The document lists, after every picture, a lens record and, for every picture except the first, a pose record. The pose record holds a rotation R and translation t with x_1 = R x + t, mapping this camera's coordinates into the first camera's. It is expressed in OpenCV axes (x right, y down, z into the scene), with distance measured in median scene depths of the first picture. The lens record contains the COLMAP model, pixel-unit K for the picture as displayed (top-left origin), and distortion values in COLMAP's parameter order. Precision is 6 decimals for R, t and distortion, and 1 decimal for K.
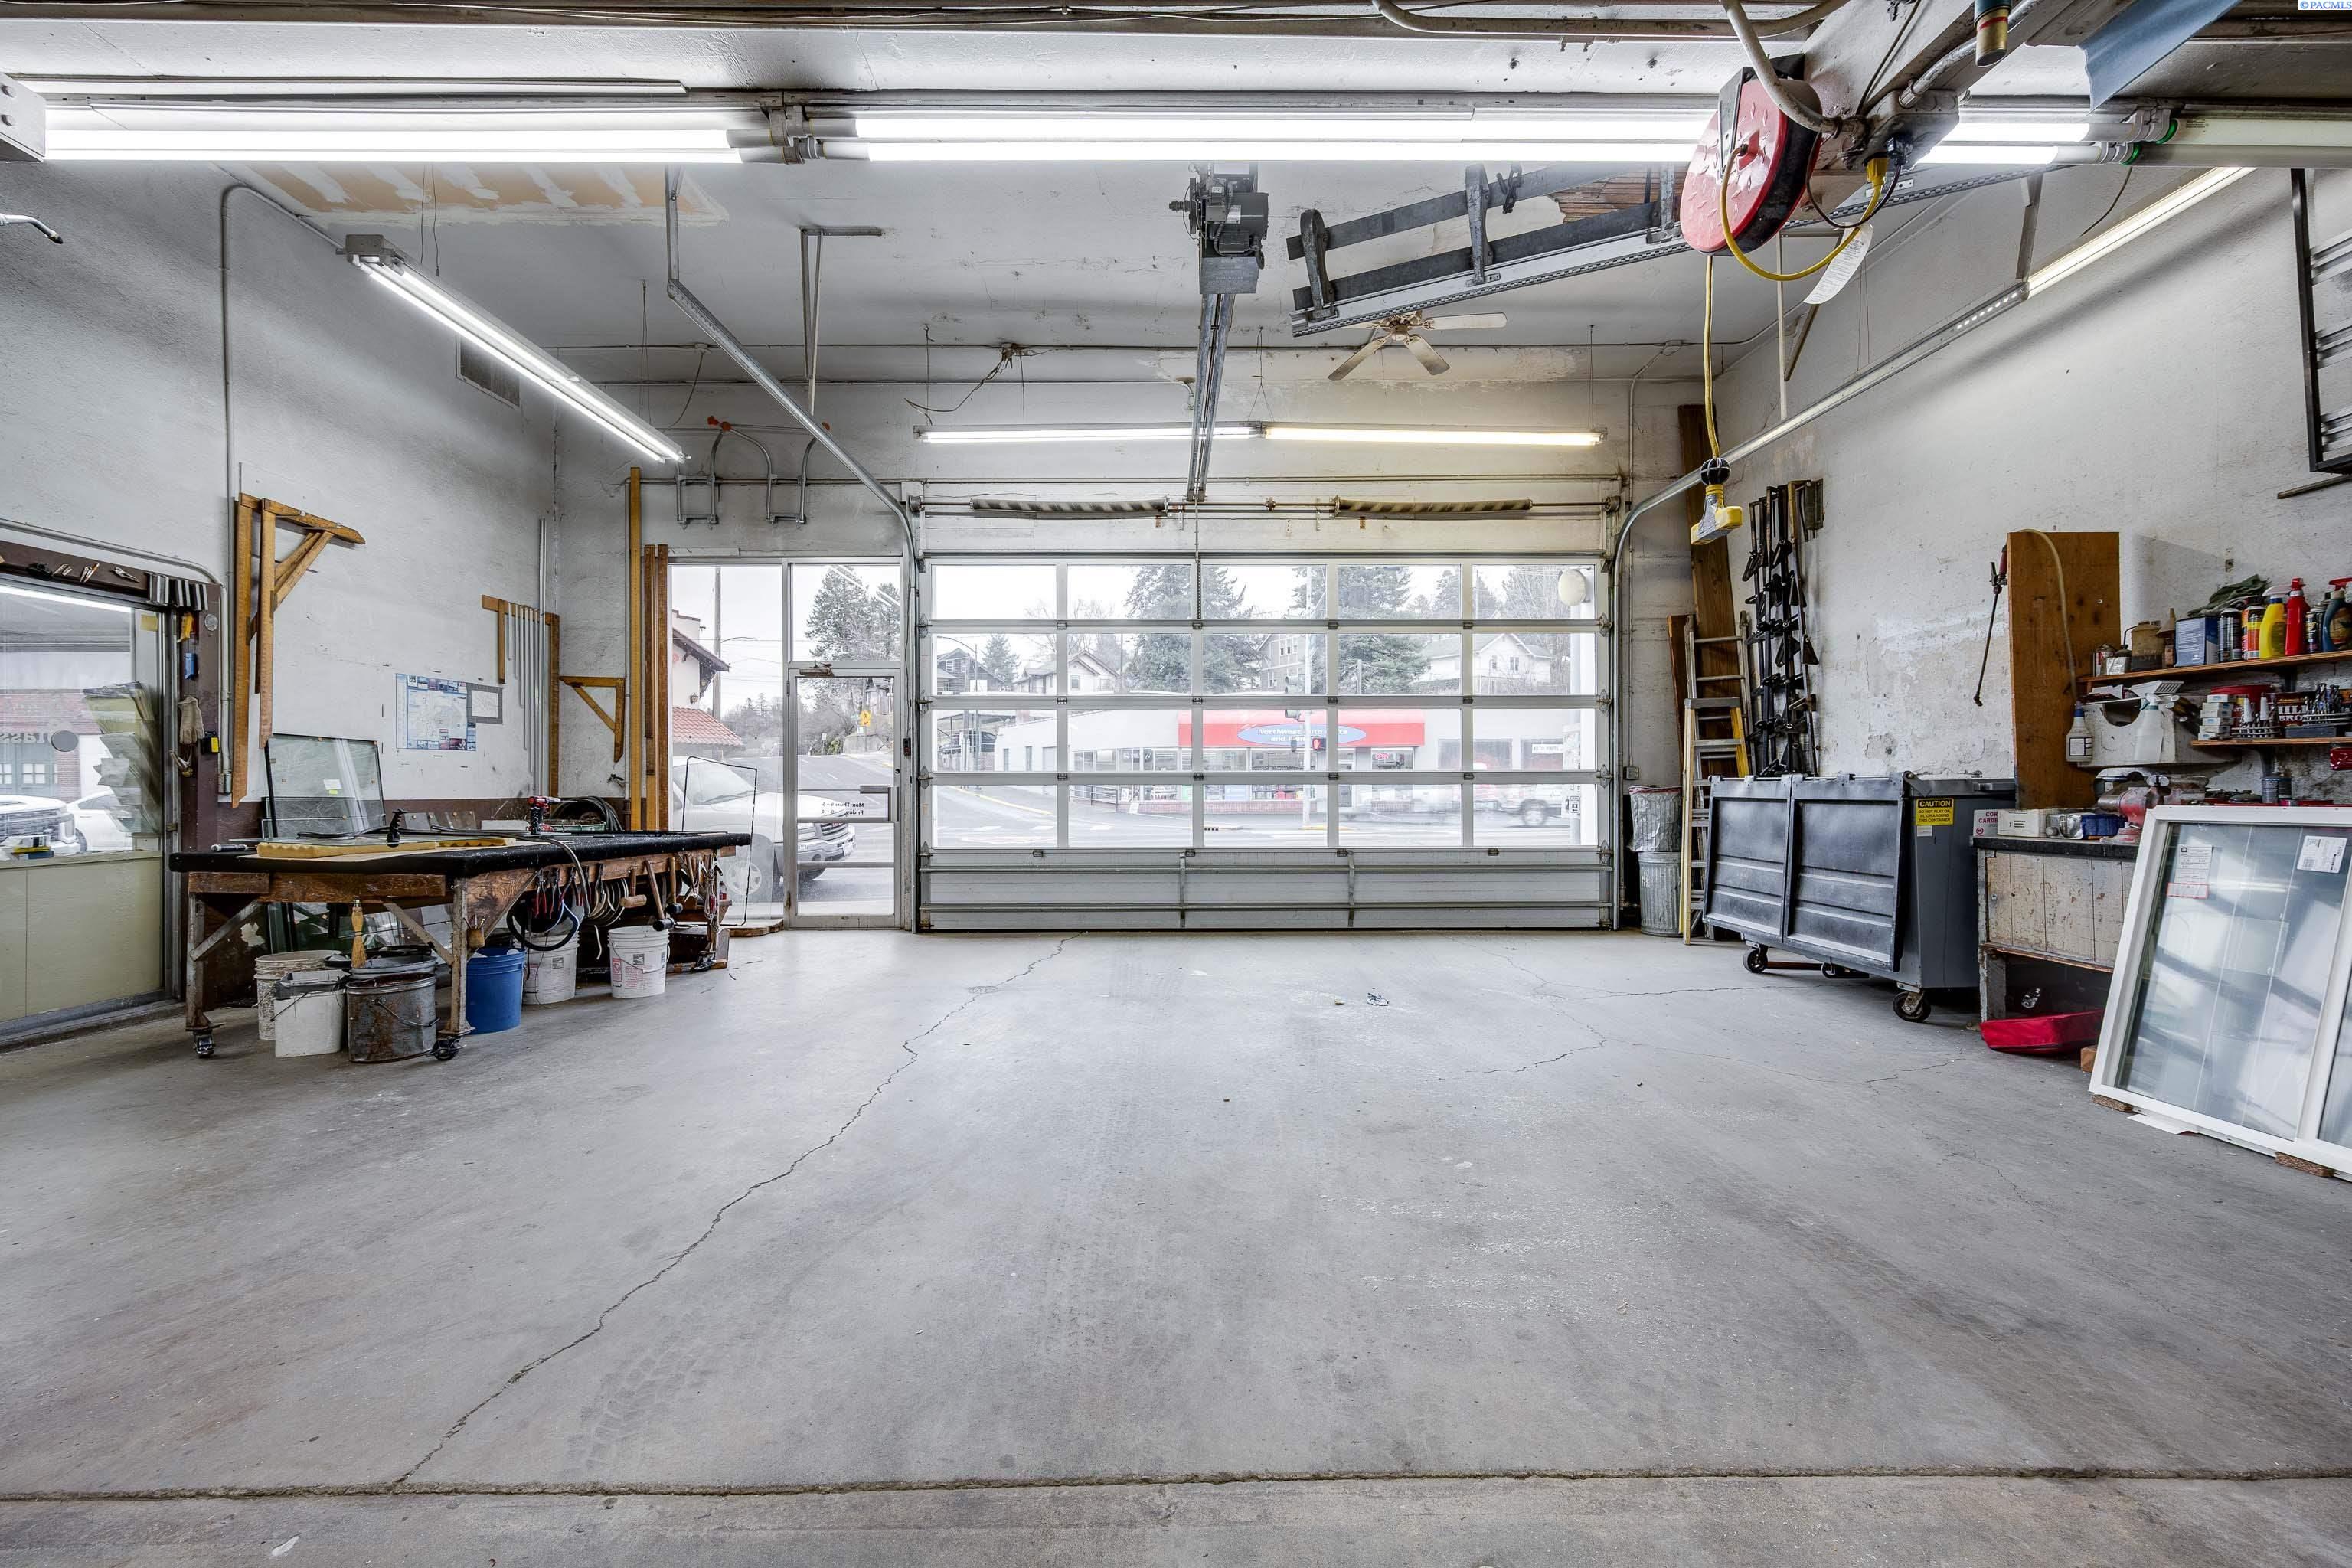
lens RADIAL K [[966.8, 0, 1159.9], [0, 966.8, 784.5], [0, 0, 1]] dist [0.000458, -0.000184]
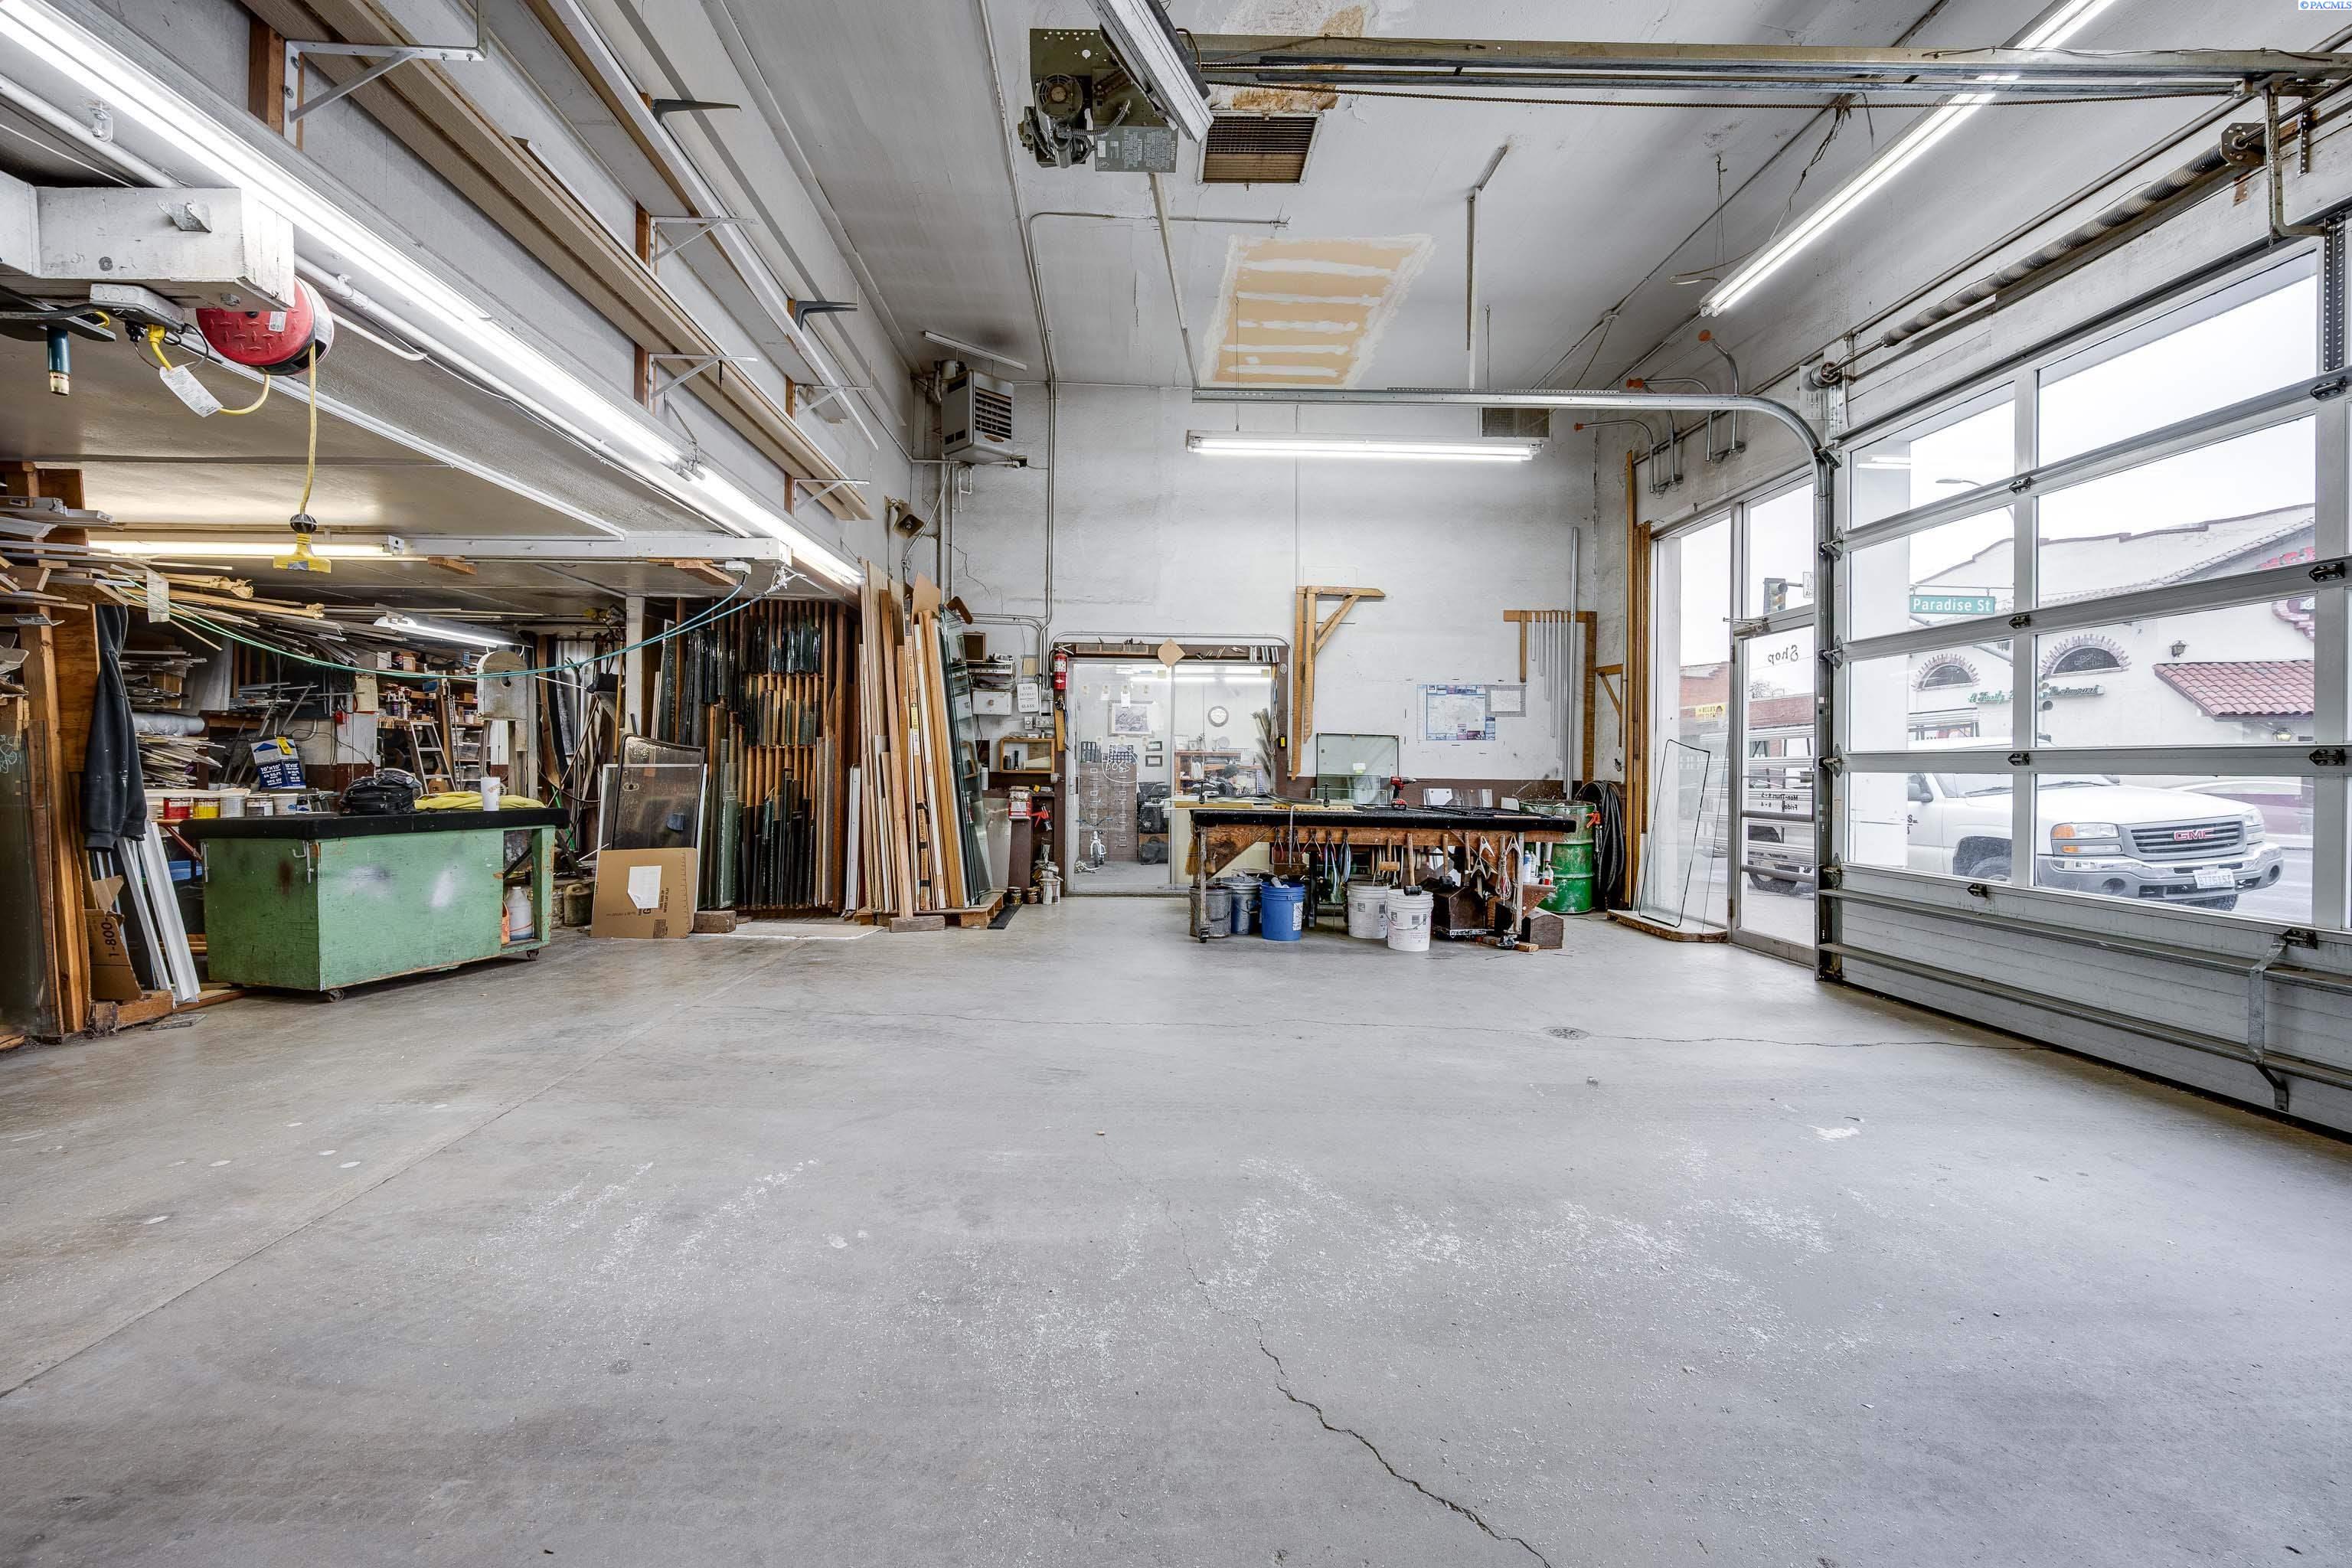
lens RADIAL K [[950.2, 0, 1146.4], [0, 950.2, 770.5], [0, 0, 1]] dist [-0.002286, 0.000616]
pose [[0.013195, 0.006445, -0.999892, 0.539040], [-0.009388, 0.999936, 0.006322, -0.000004], [0.999869, 0.009304, 0.013255, 0.610643]]
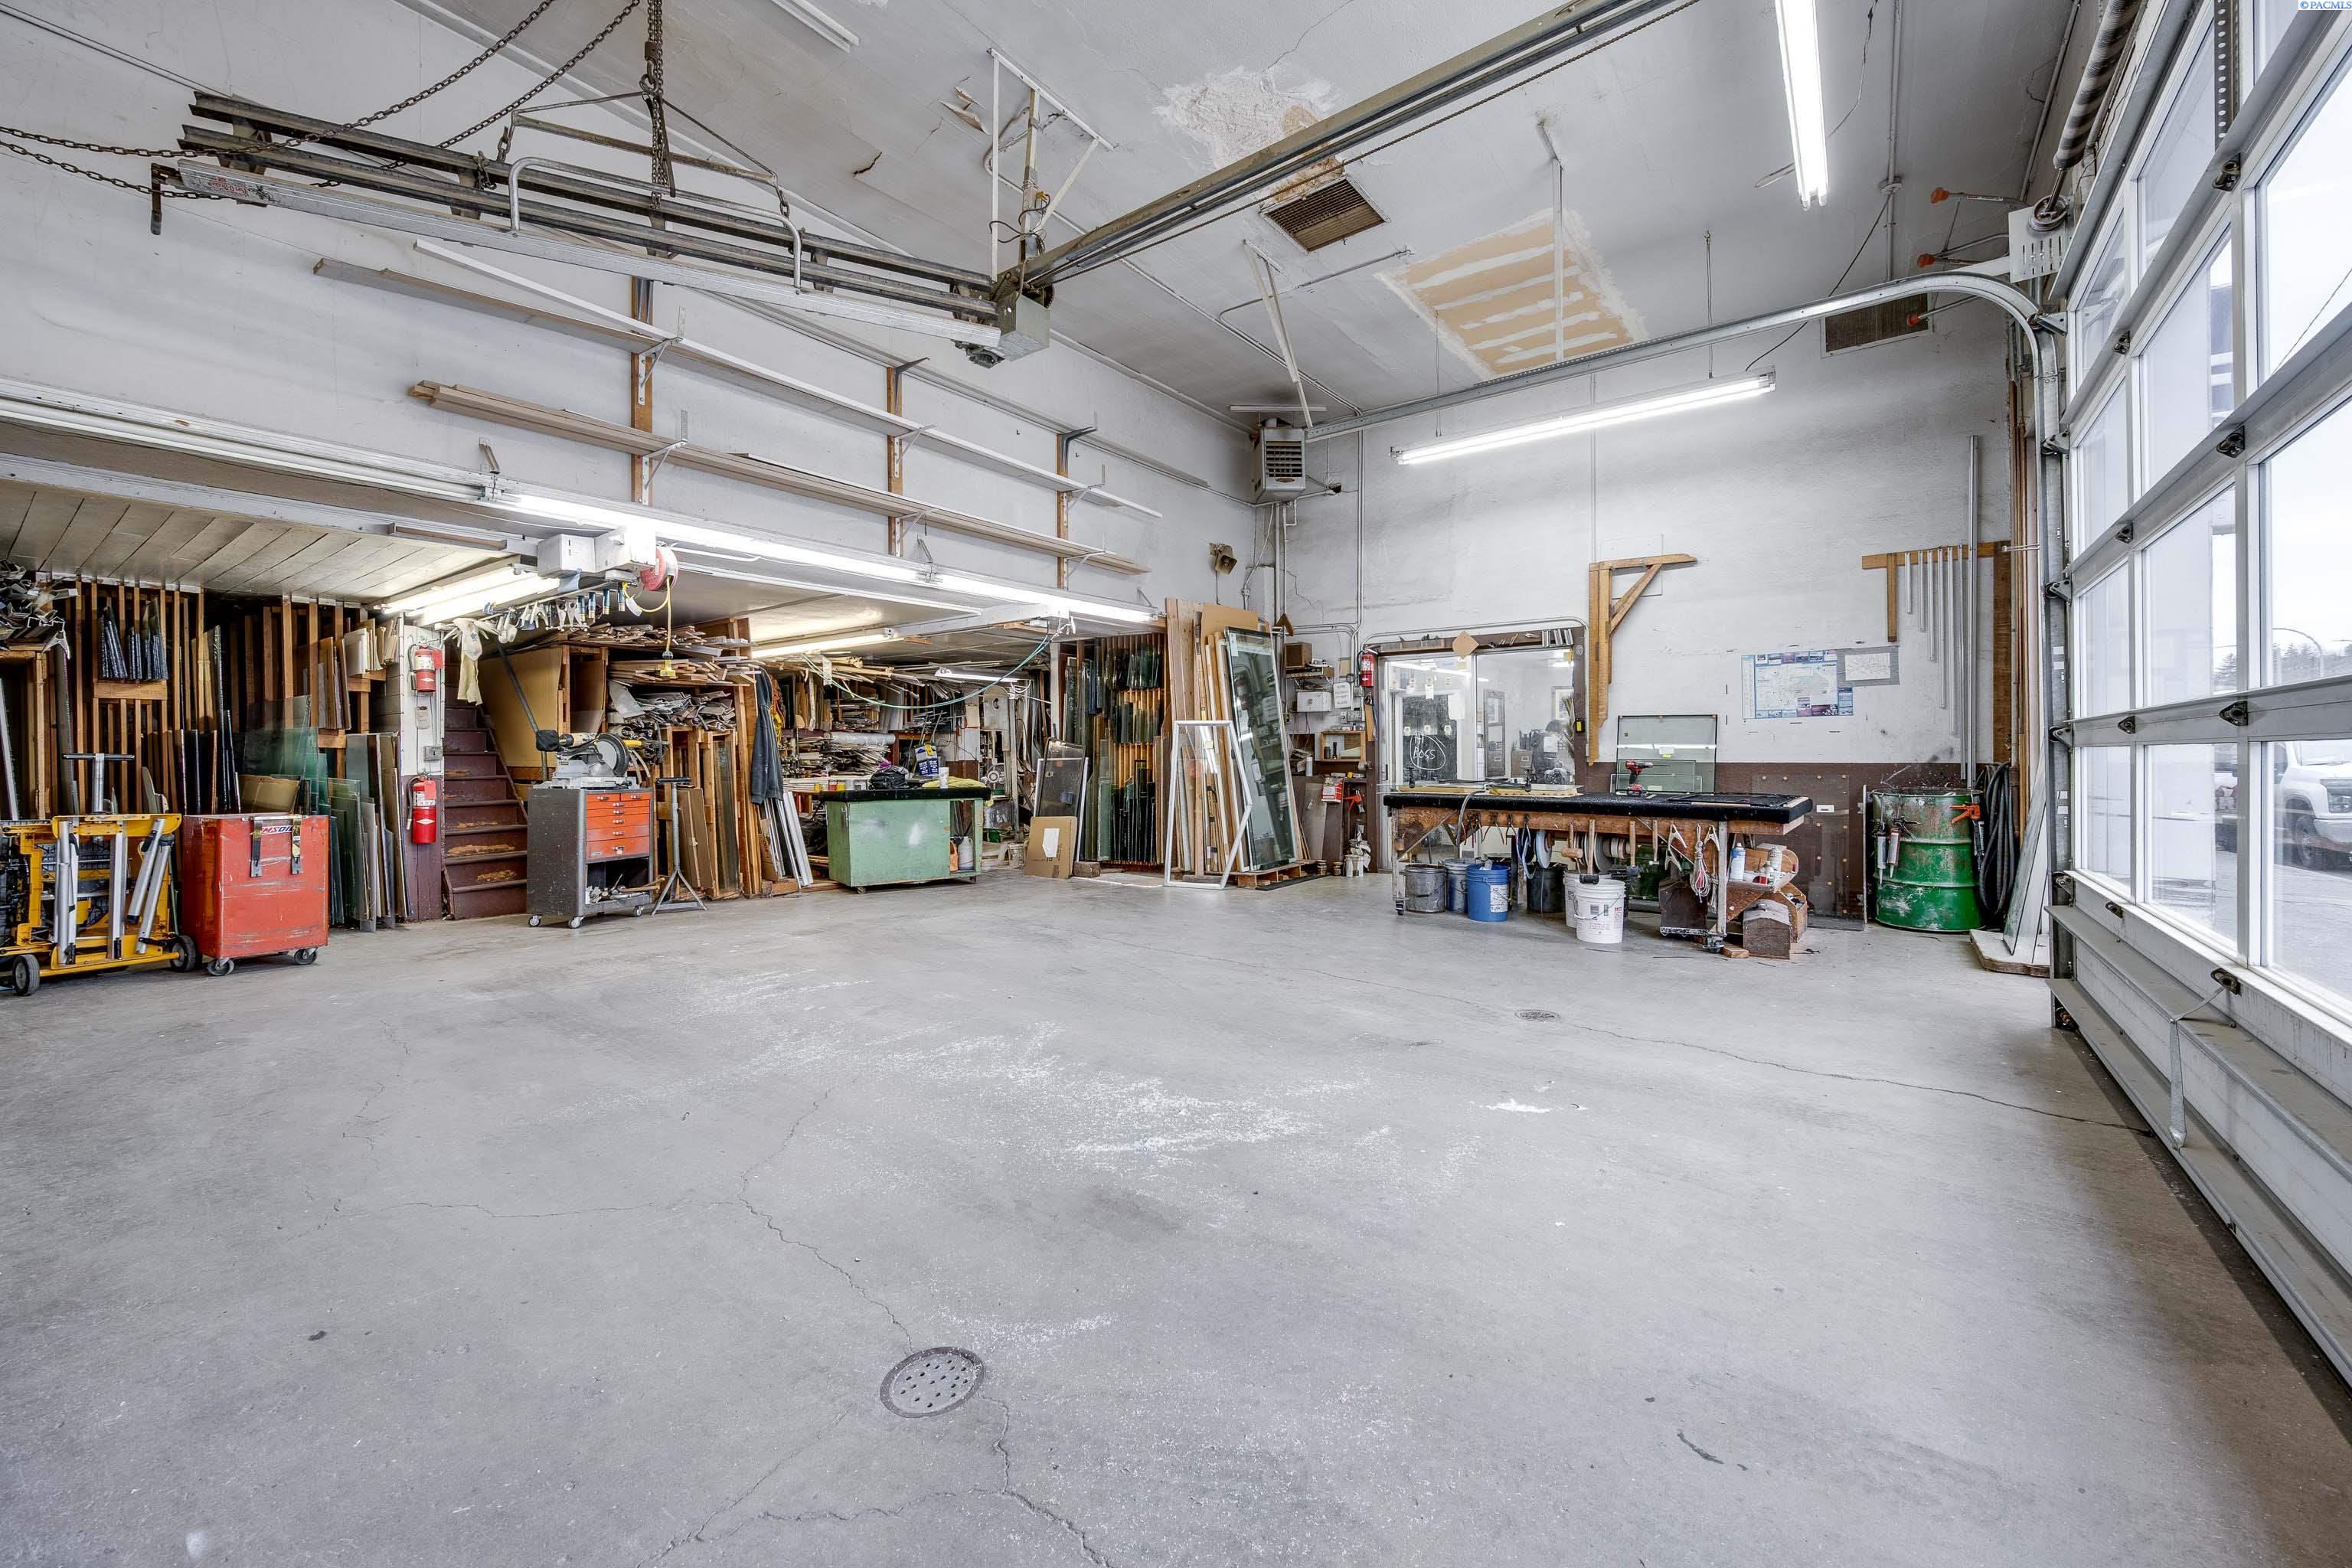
lens RADIAL K [[920.3, 0, 1154.8], [0, 920.3, 762.7], [0, 0, 1]] dist [0.000312, -0.000014]
pose [[-0.614281, 0.010436, -0.789018, 0.547784], [0.007348, 0.999945, 0.007505, 0.002280], [0.789053, -0.001188, -0.614324, 1.135843]]
